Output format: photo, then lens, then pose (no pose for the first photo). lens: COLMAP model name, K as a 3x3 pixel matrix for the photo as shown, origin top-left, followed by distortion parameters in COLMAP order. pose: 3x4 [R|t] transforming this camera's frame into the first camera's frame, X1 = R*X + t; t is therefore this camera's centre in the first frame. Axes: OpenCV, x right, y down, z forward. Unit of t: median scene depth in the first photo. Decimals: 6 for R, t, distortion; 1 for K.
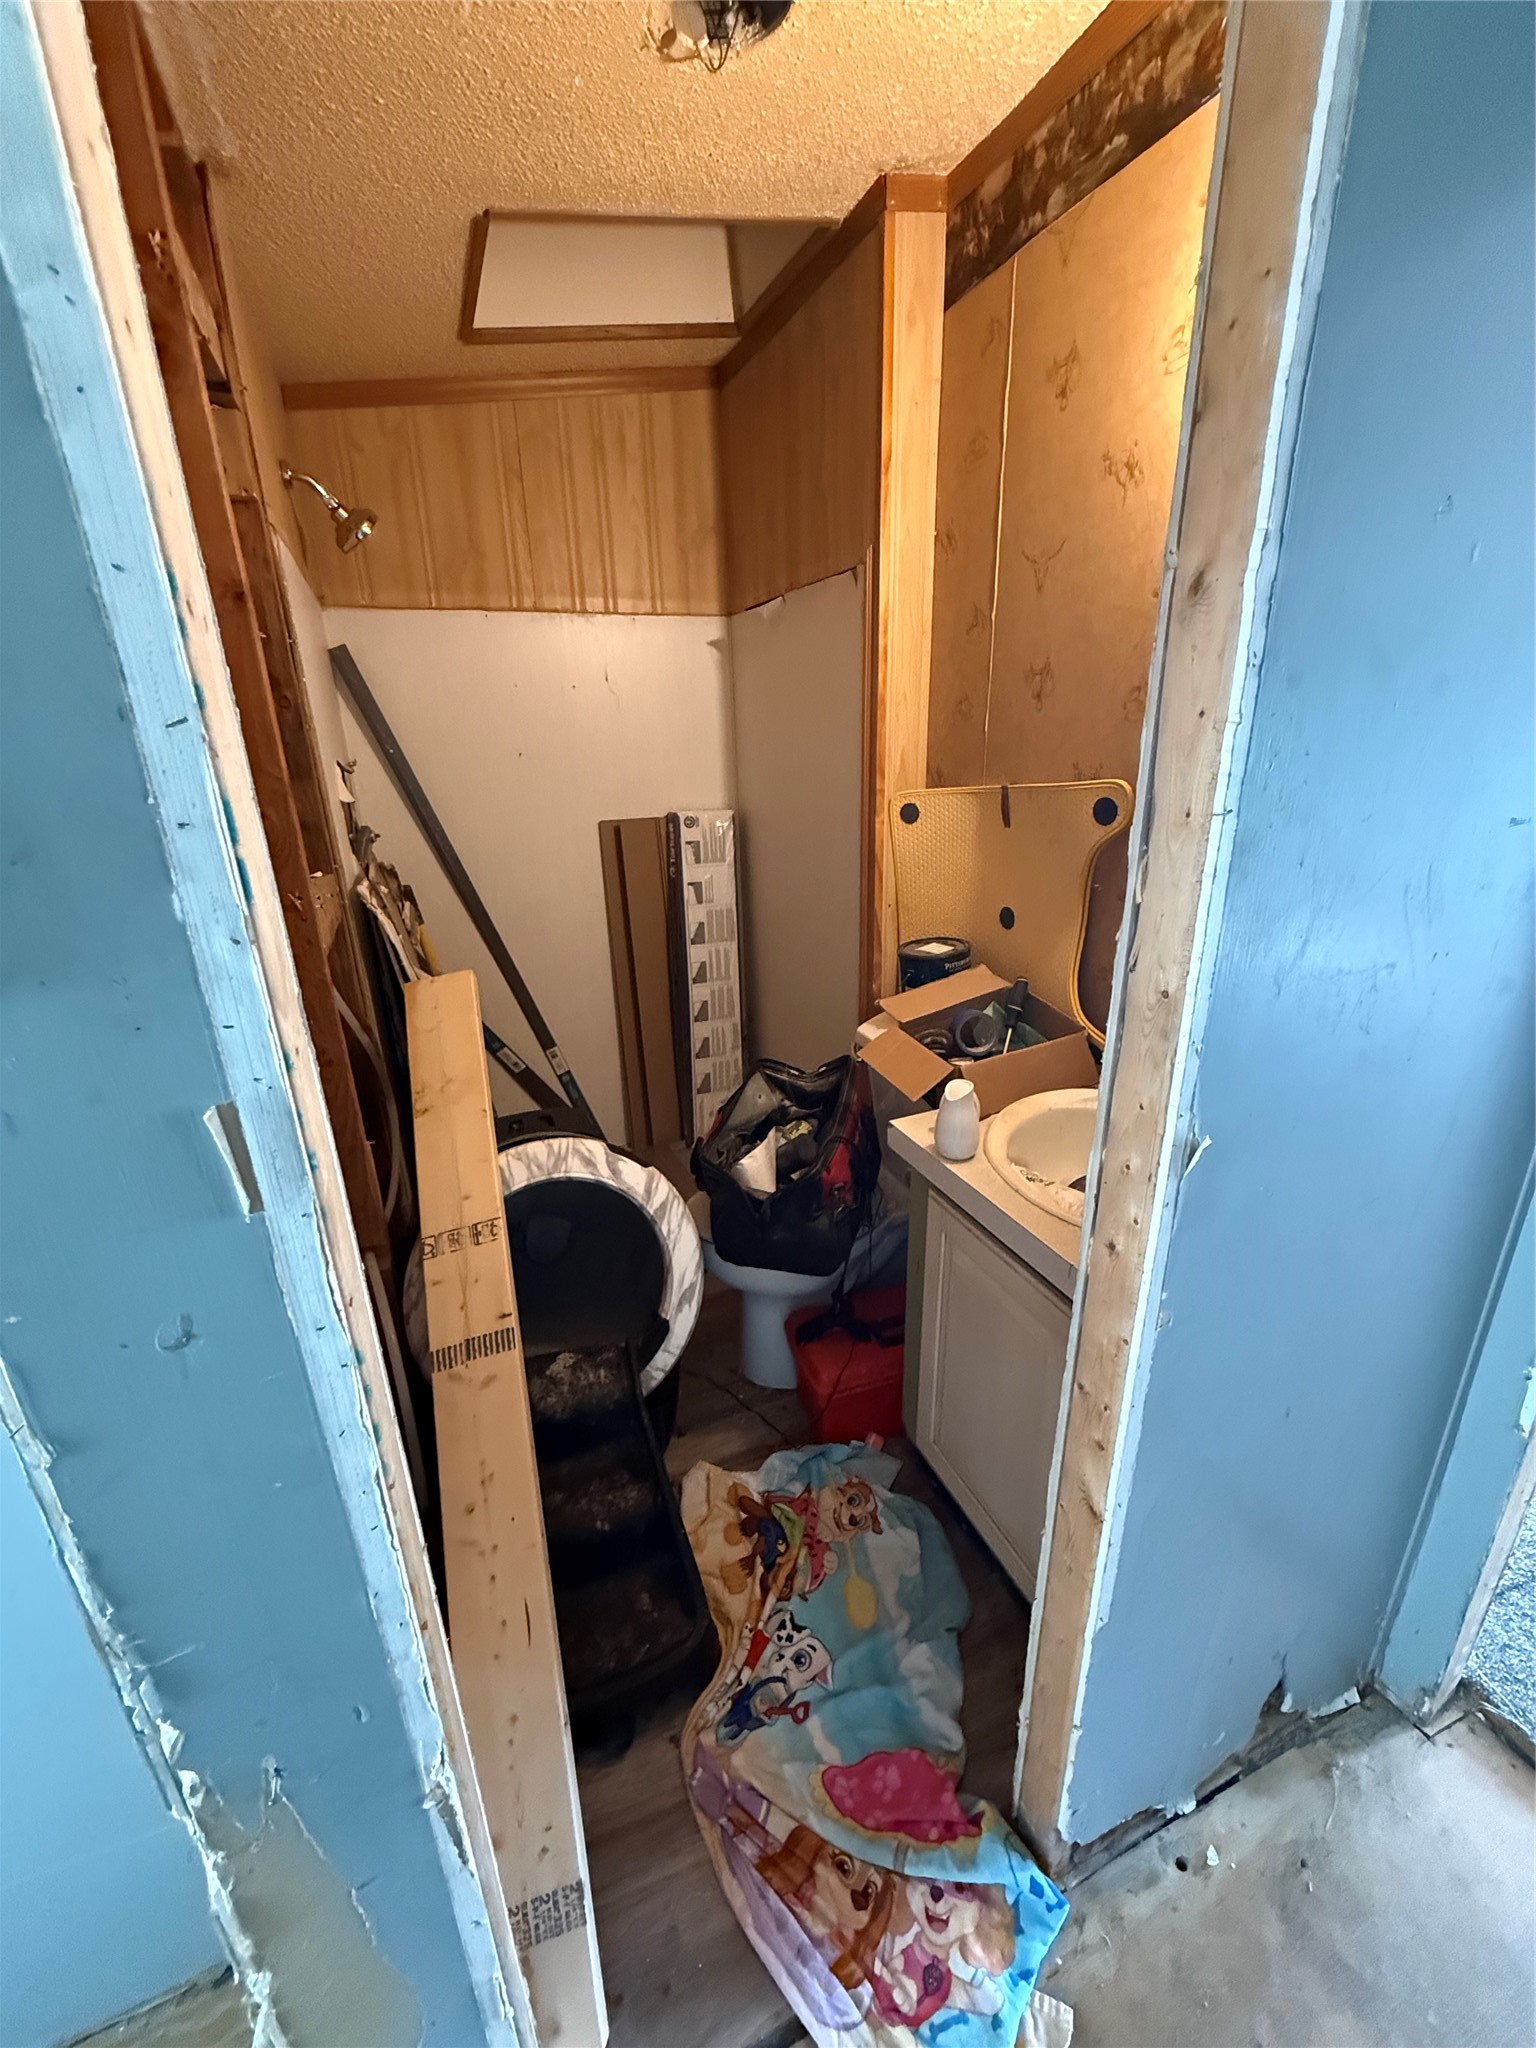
lens RADIAL K [[820.8, 0, 767.4], [0, 820.8, 1020.9], [0, 0, 1]] dist [-0.001042, 0.000099]
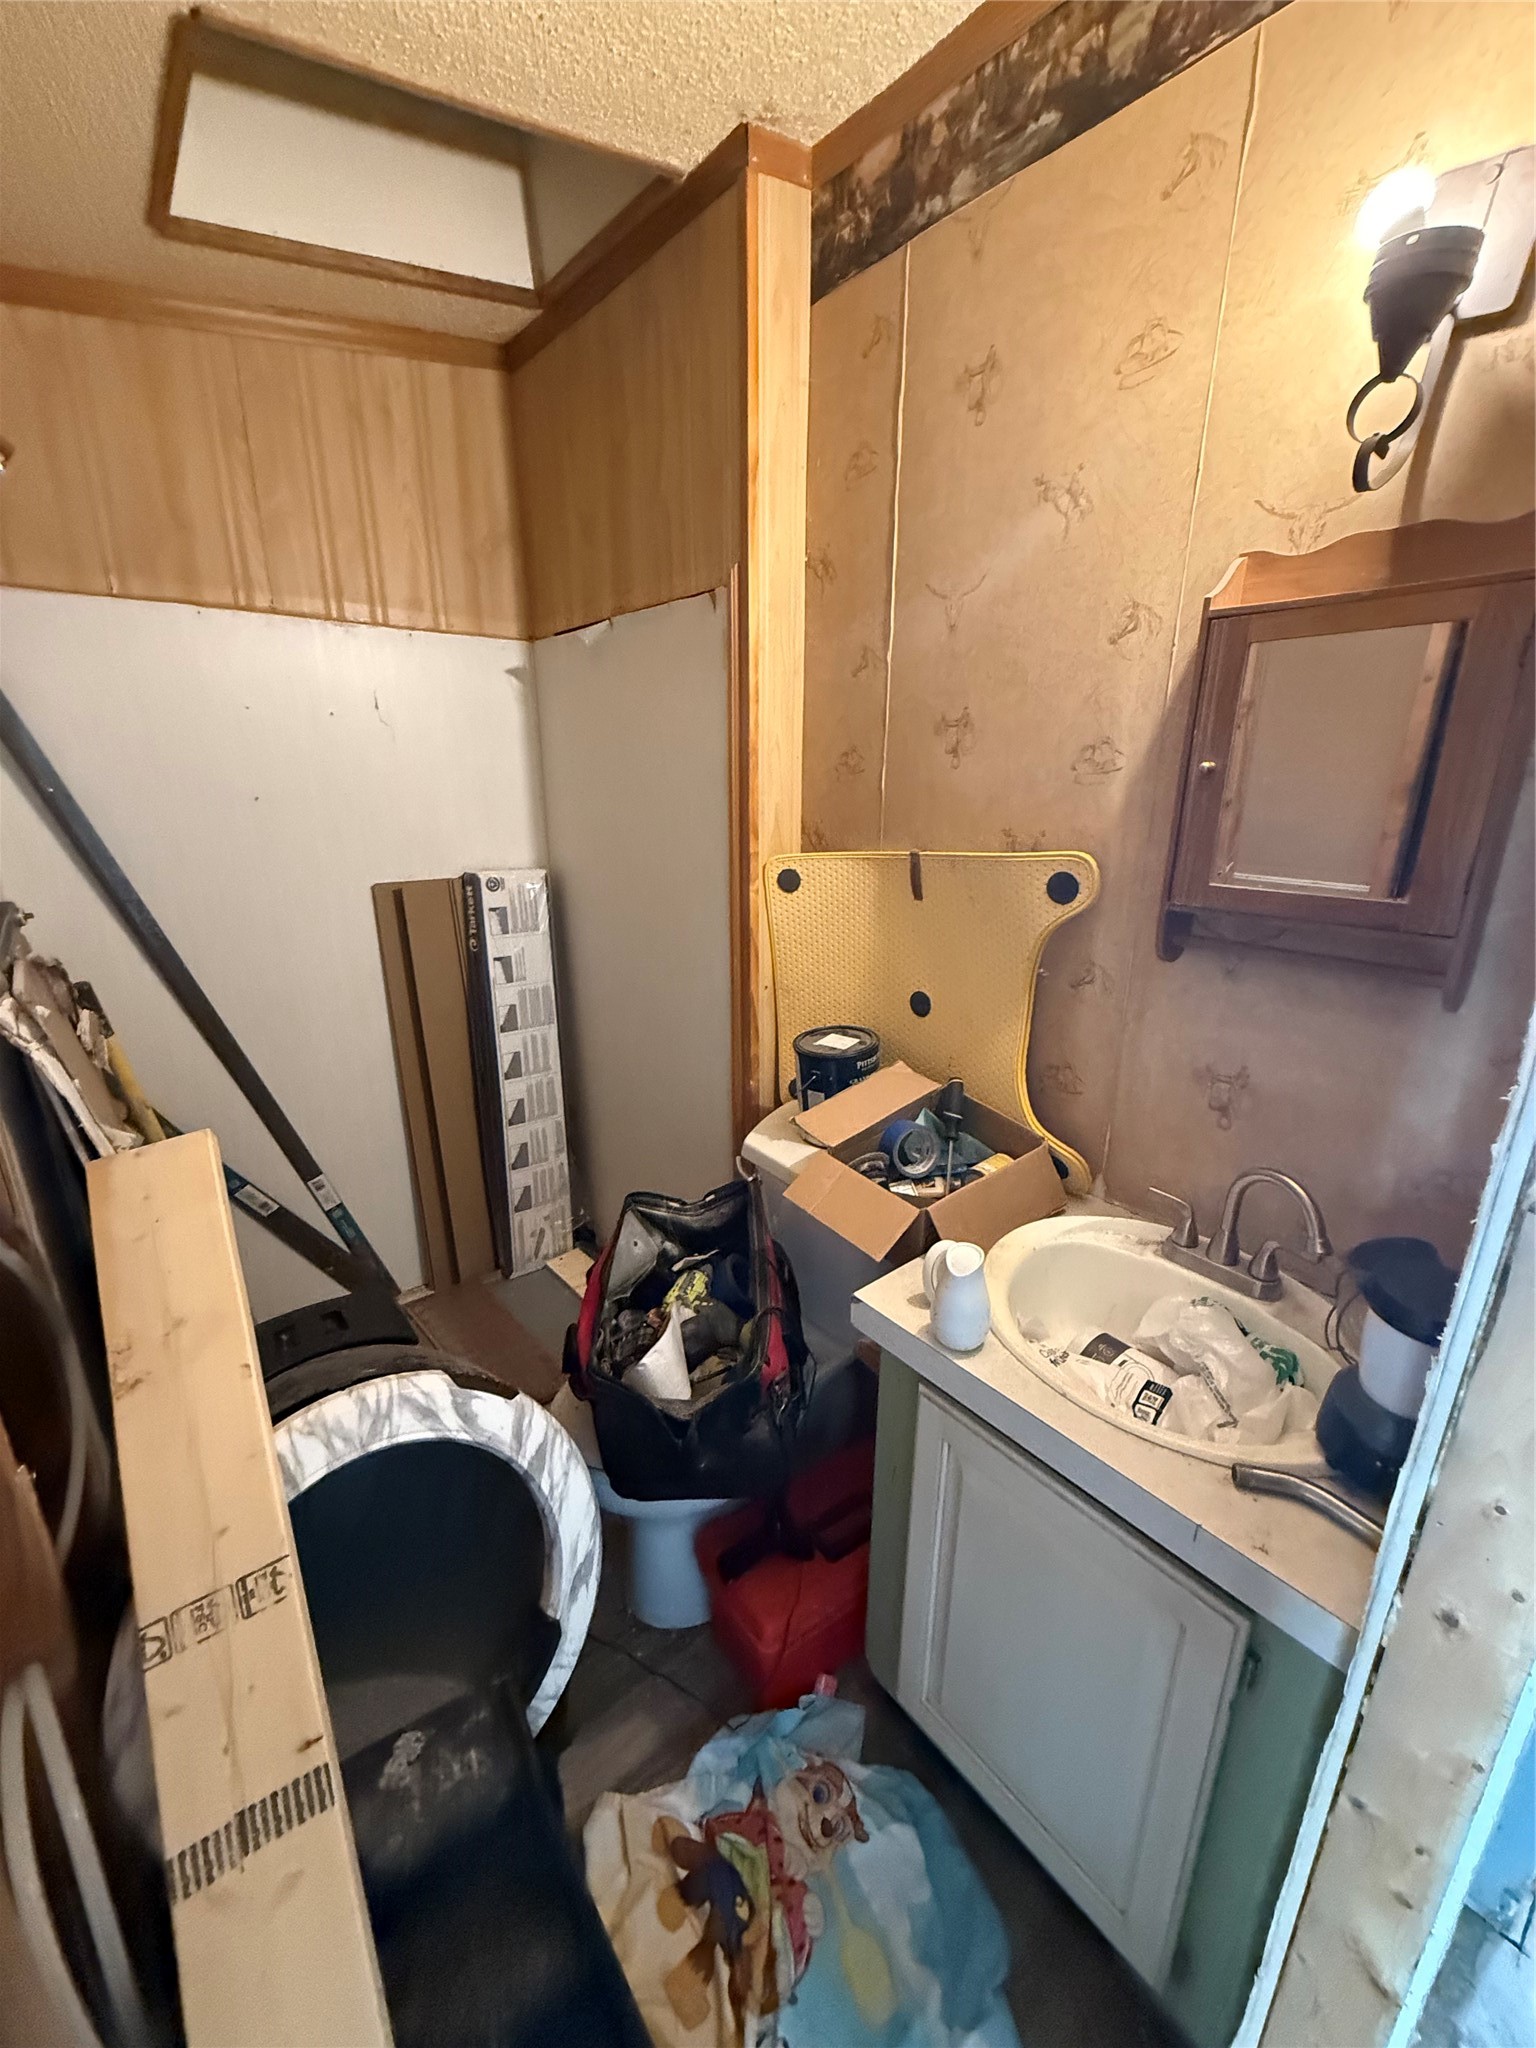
lens RADIAL K [[820.8, 0, 770.0], [0, 820.8, 1024.4], [0, 0, 1]] dist [-0.001042, 0.000099]
pose [[0.958528, -0.051177, 0.280367, -0.108401], [0.064382, 0.997198, -0.038086, -0.088484], [-0.277632, 0.054557, 0.959137, 0.240008]]
